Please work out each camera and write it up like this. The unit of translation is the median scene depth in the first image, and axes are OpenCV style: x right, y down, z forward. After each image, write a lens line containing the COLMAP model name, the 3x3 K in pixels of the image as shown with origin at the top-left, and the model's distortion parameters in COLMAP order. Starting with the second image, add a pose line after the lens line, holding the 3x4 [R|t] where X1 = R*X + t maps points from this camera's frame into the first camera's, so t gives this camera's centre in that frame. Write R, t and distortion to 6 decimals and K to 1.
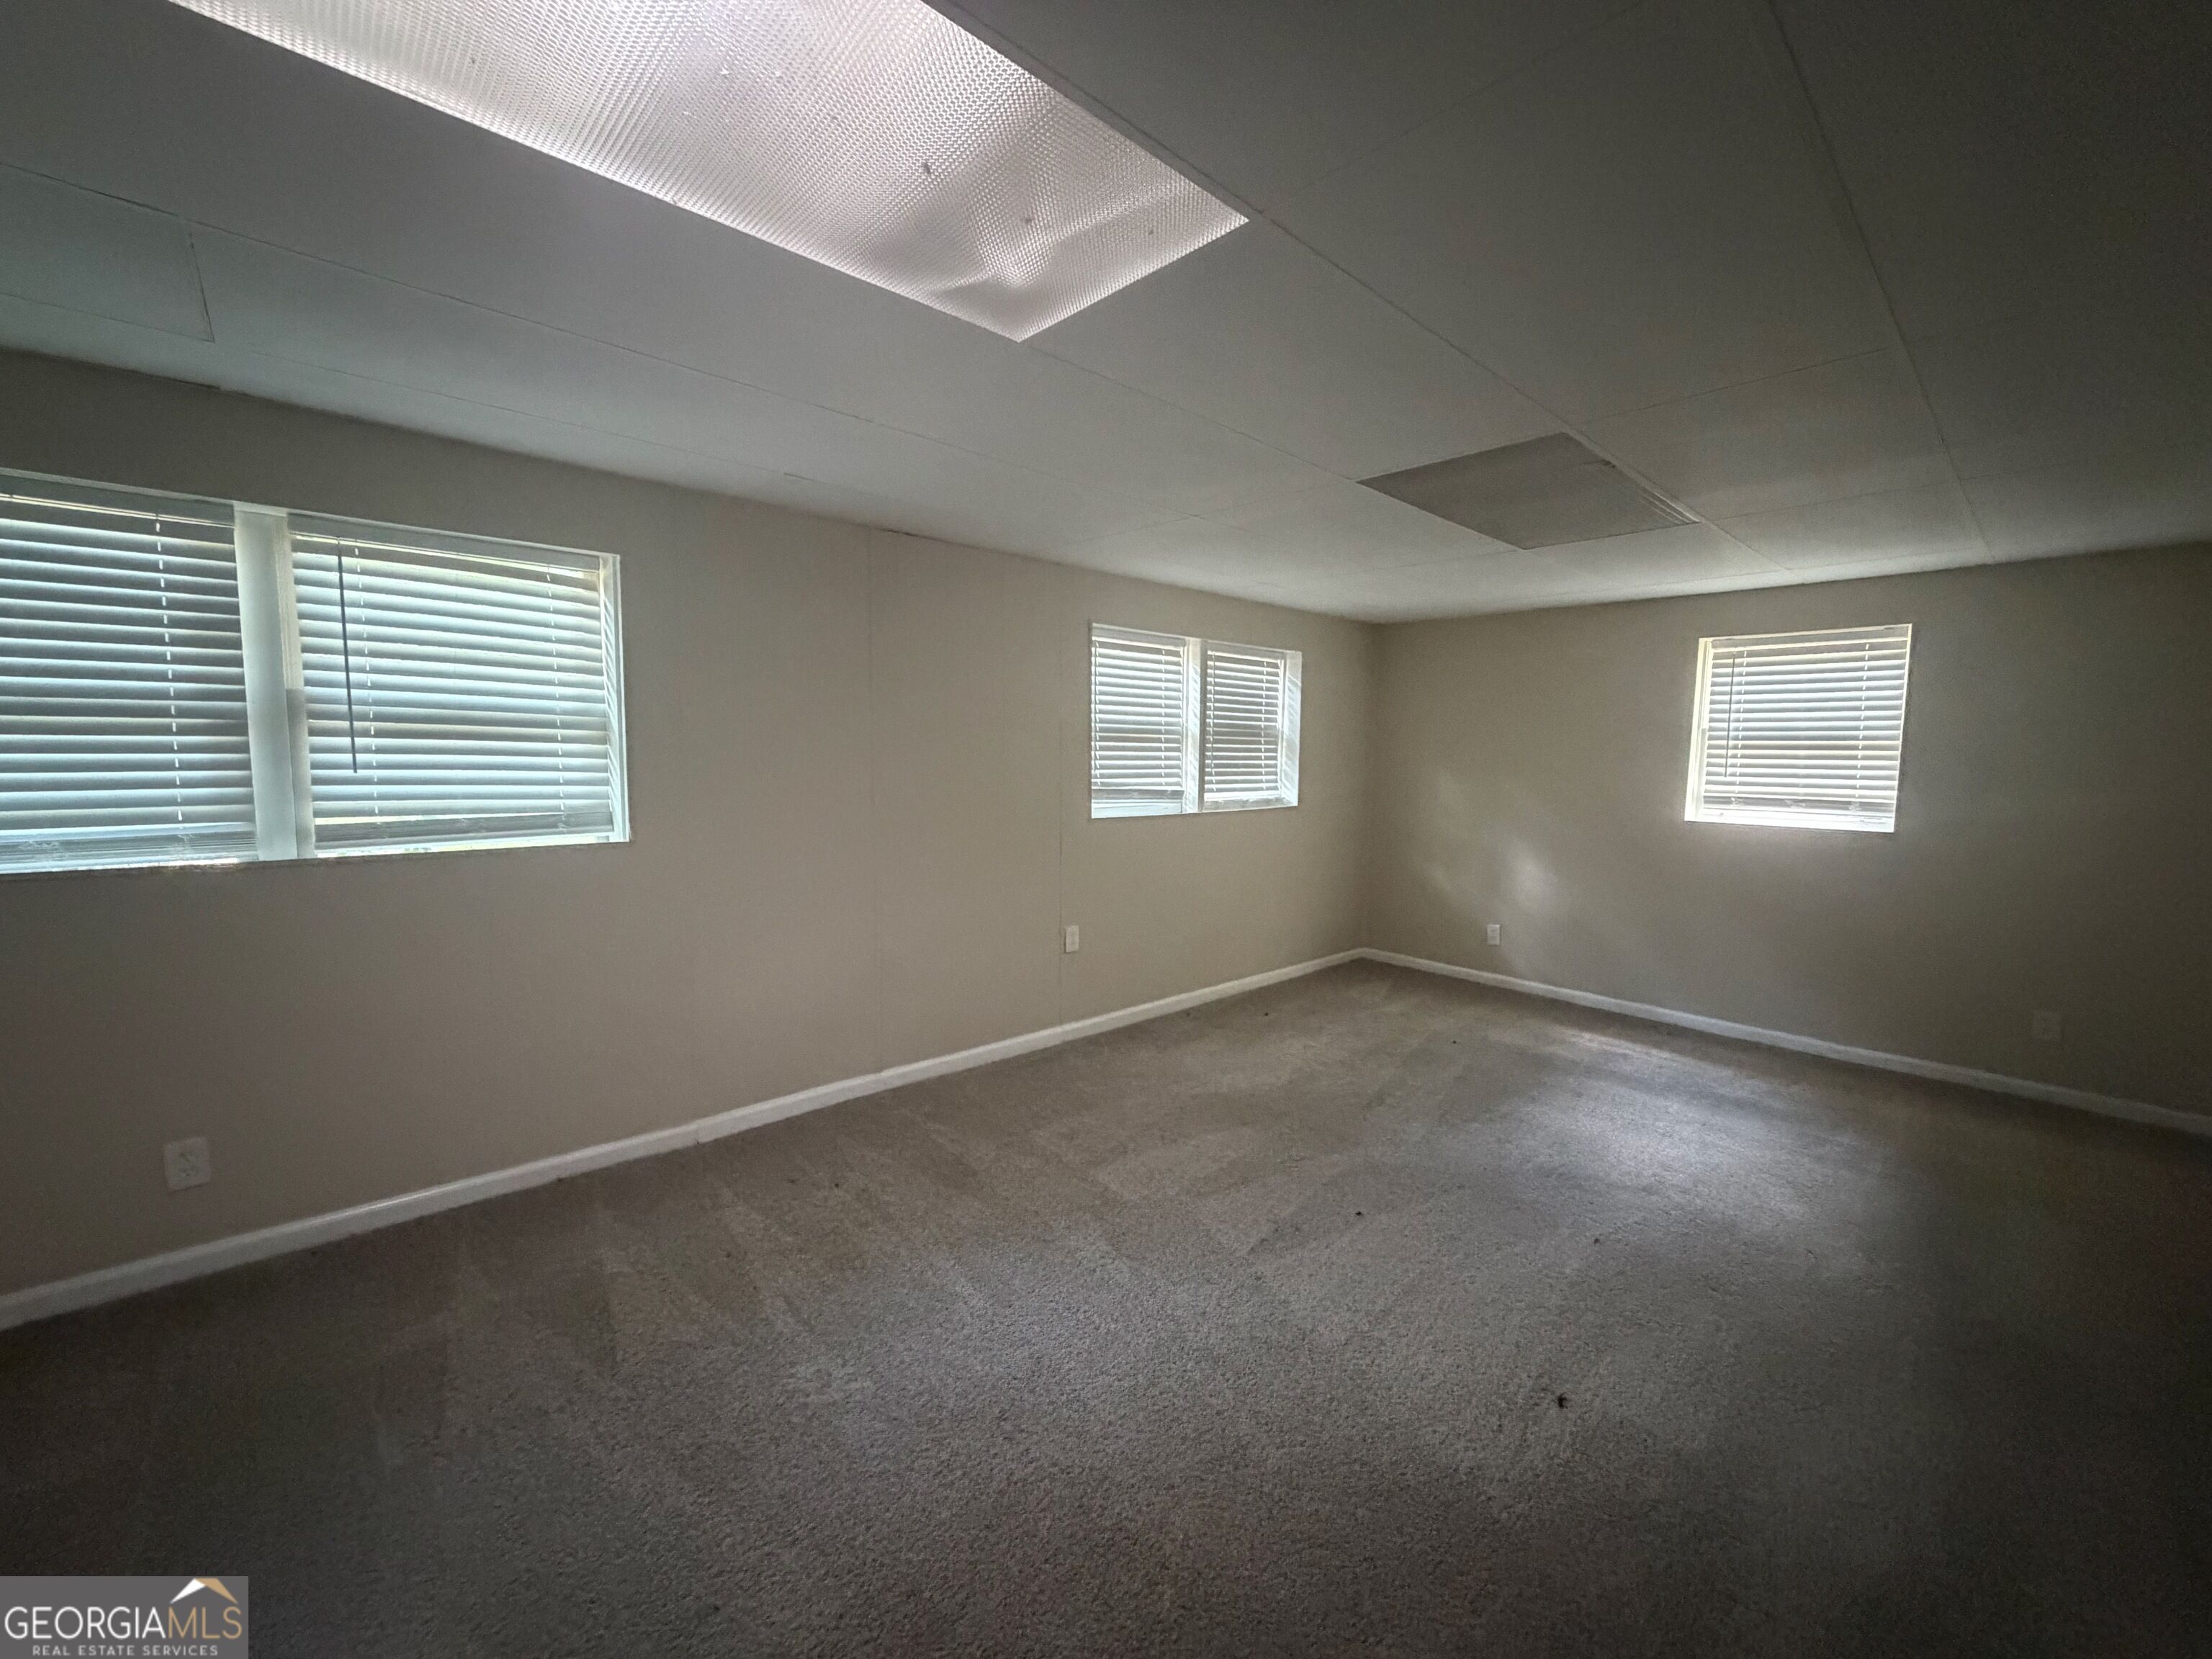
lens RADIAL K [[878.3, 0, 1106.0], [0, 878.3, 829.5], [0, 0, 1]] dist [-0.000077, 0.000459]
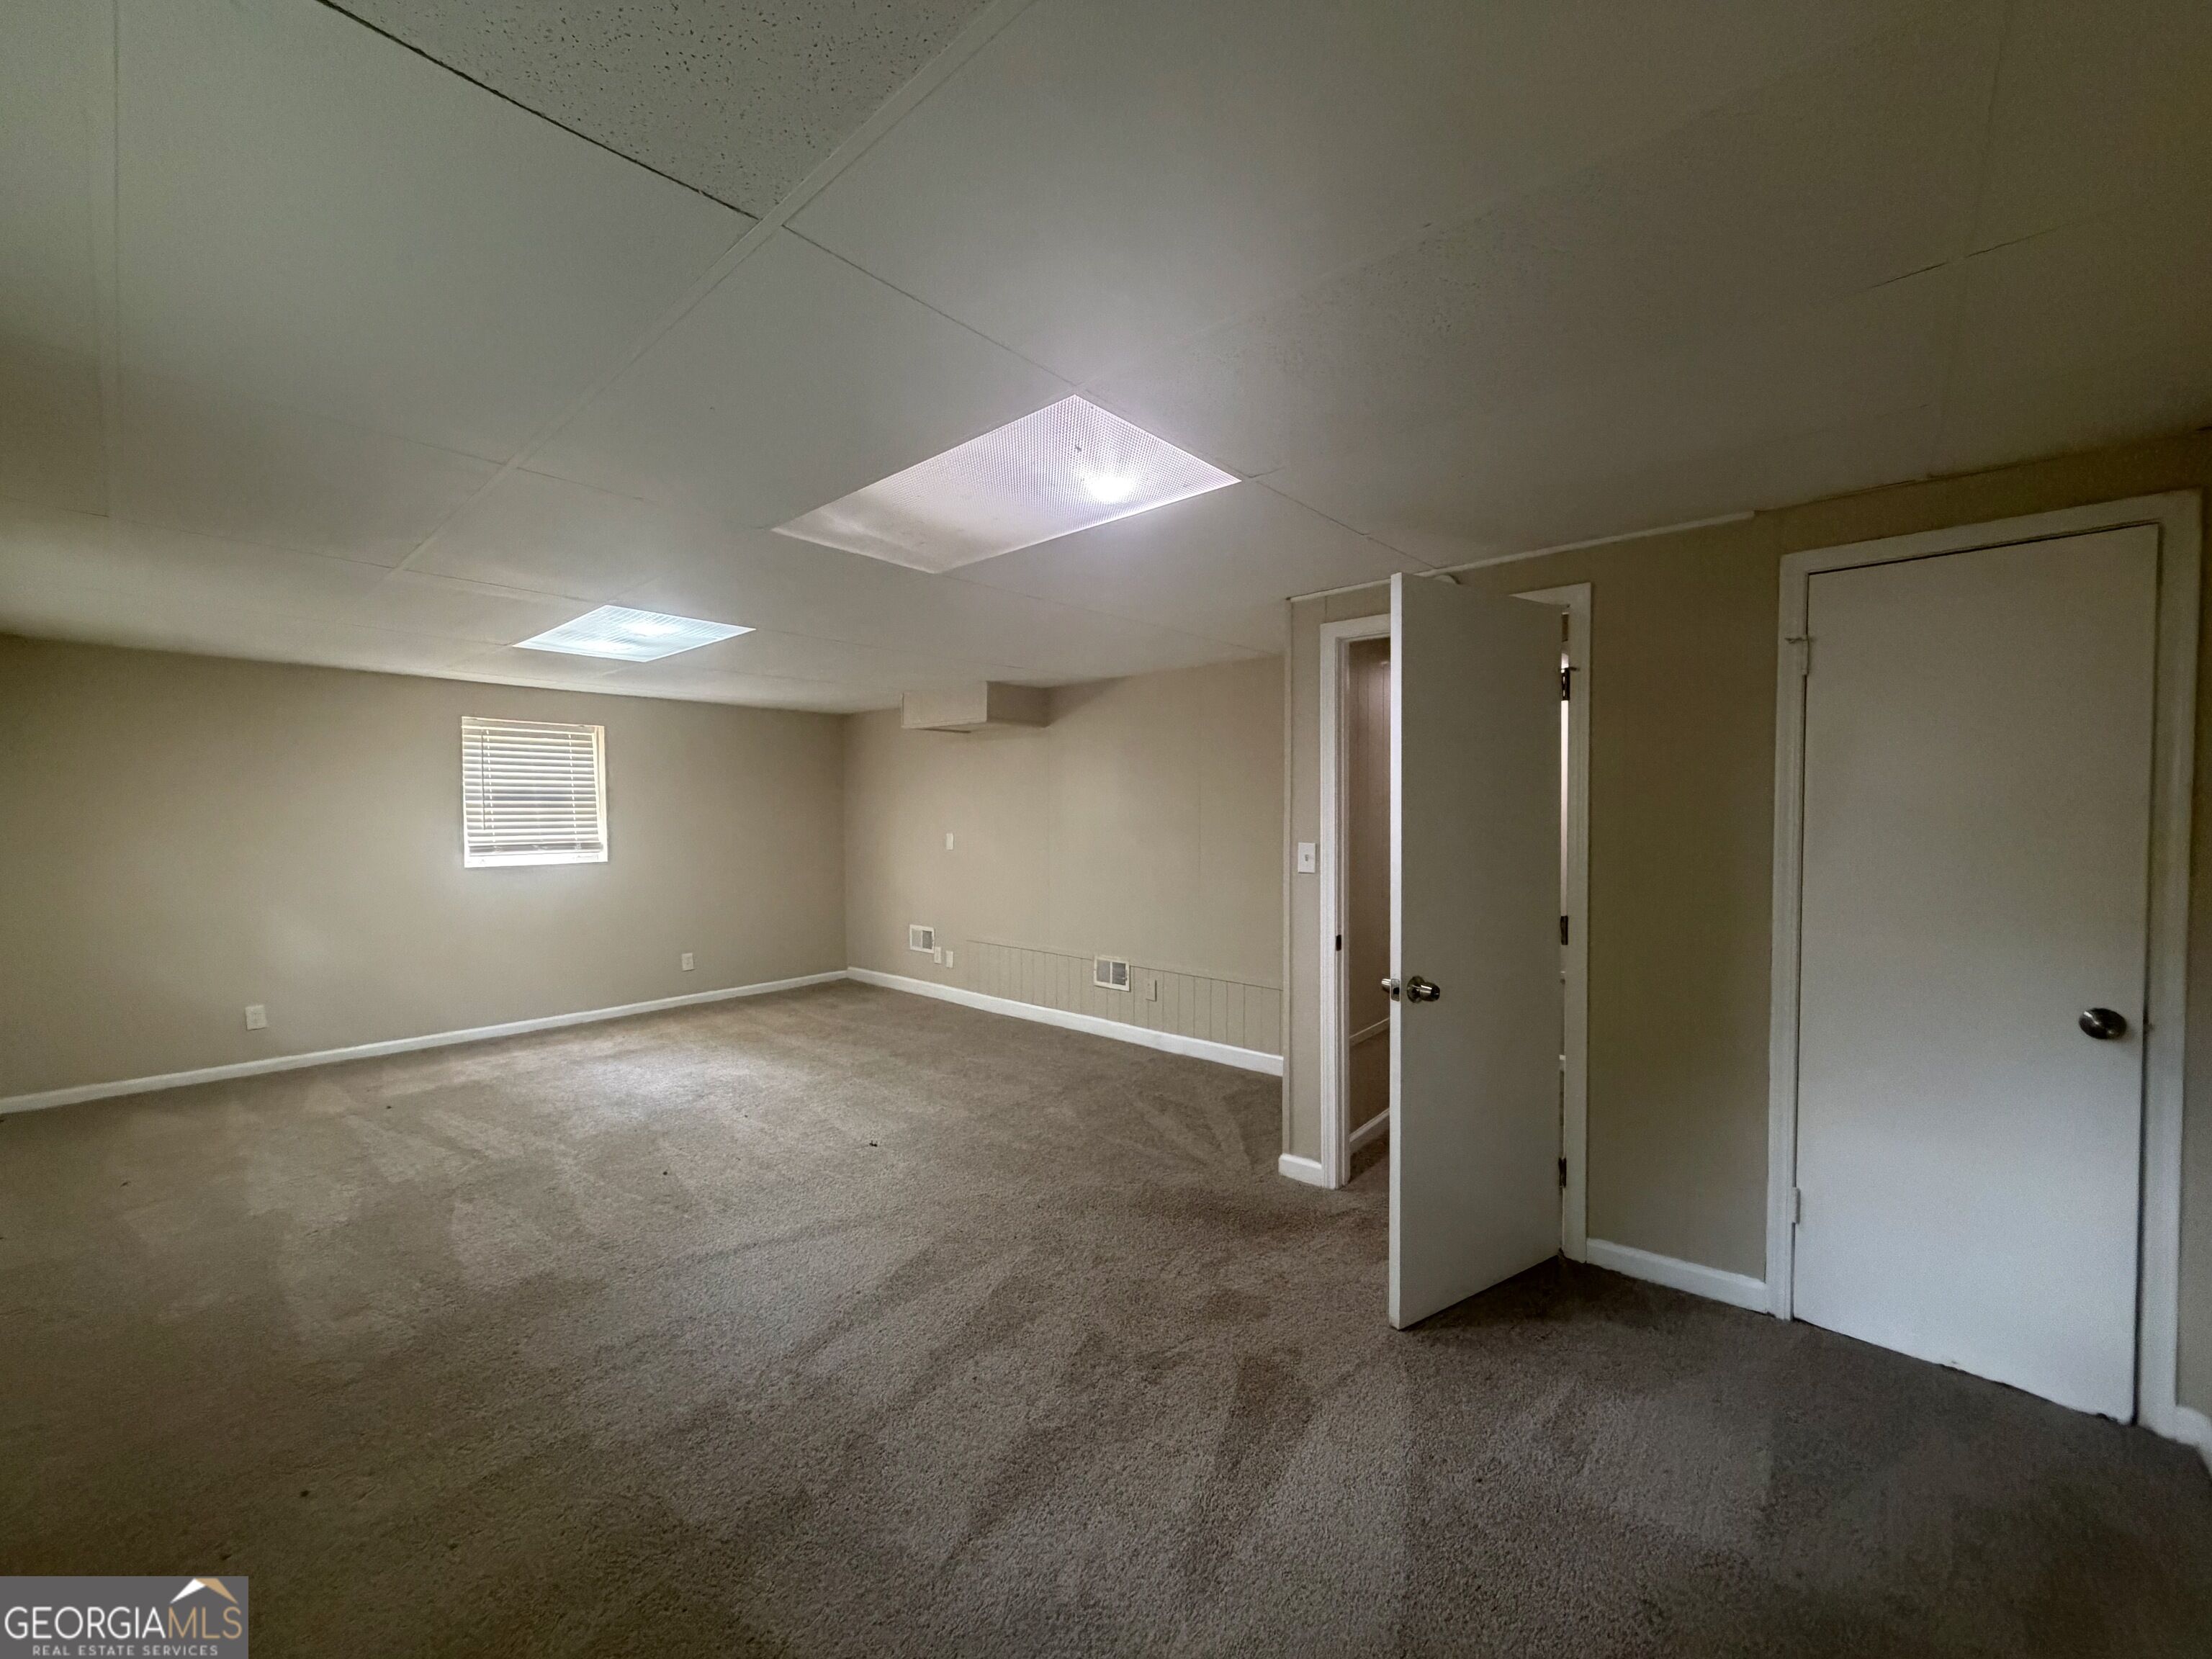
lens RADIAL K [[878.3, 0, 1106.0], [0, 878.3, 829.5], [0, 0, 1]] dist [-0.000077, 0.000459]
pose [[-0.058575, -0.037516, 0.997578, -0.593583], [0.092212, 0.994818, 0.042826, -0.034308], [-0.994015, 0.094497, -0.054812, 0.215992]]
